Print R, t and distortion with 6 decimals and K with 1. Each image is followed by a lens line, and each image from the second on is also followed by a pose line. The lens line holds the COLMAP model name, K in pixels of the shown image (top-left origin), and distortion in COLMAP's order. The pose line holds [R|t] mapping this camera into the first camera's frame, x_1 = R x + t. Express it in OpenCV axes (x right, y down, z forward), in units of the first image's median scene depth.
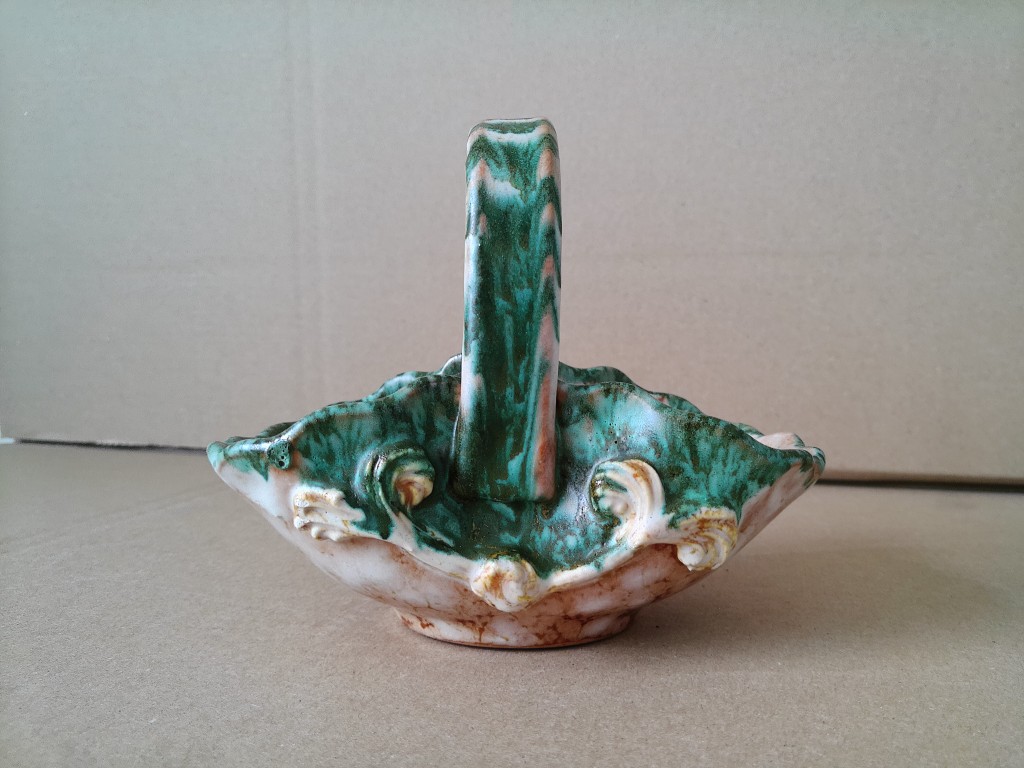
lens RADIAL K [[968.6, 0, 525.8], [0, 968.6, 422.1], [0, 0, 1]] dist [-0.014575, 0.000000]
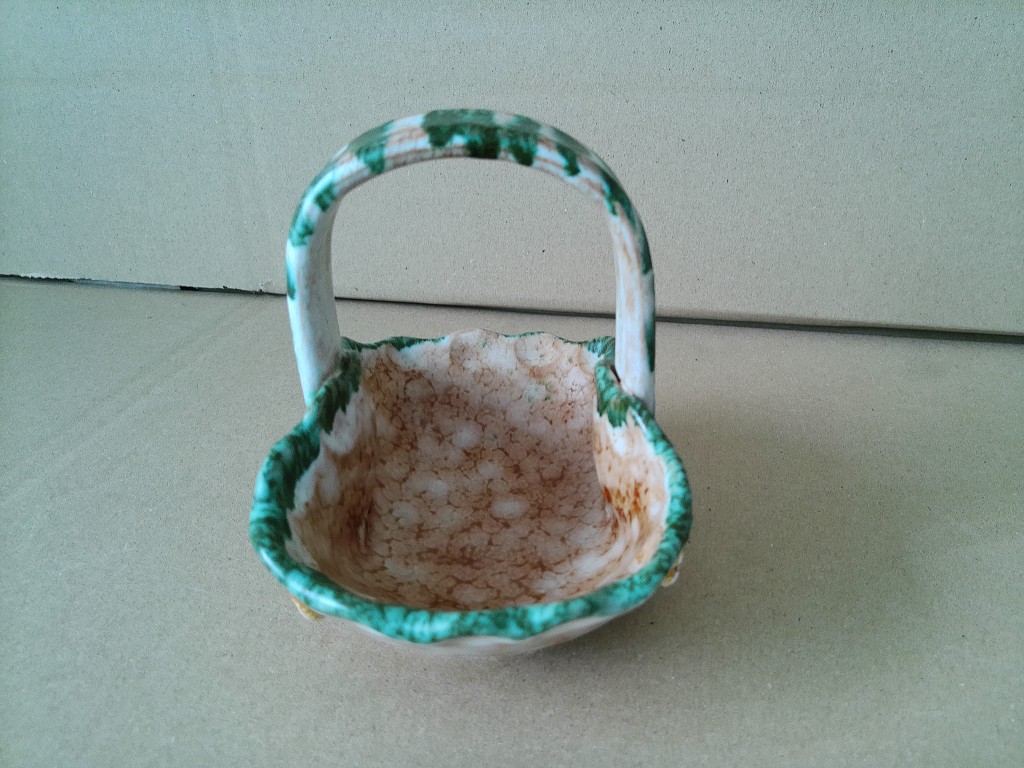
lens RADIAL K [[968.6, 0, 527.8], [0, 968.6, 430.3], [0, 0, 1]] dist [-0.014575, 0.000000]
pose [[0.996978, -0.047332, 0.061597, -0.031606], [0.021072, 0.927988, 0.372013, -0.225915], [-0.074770, -0.369591, 0.926181, 0.069712]]
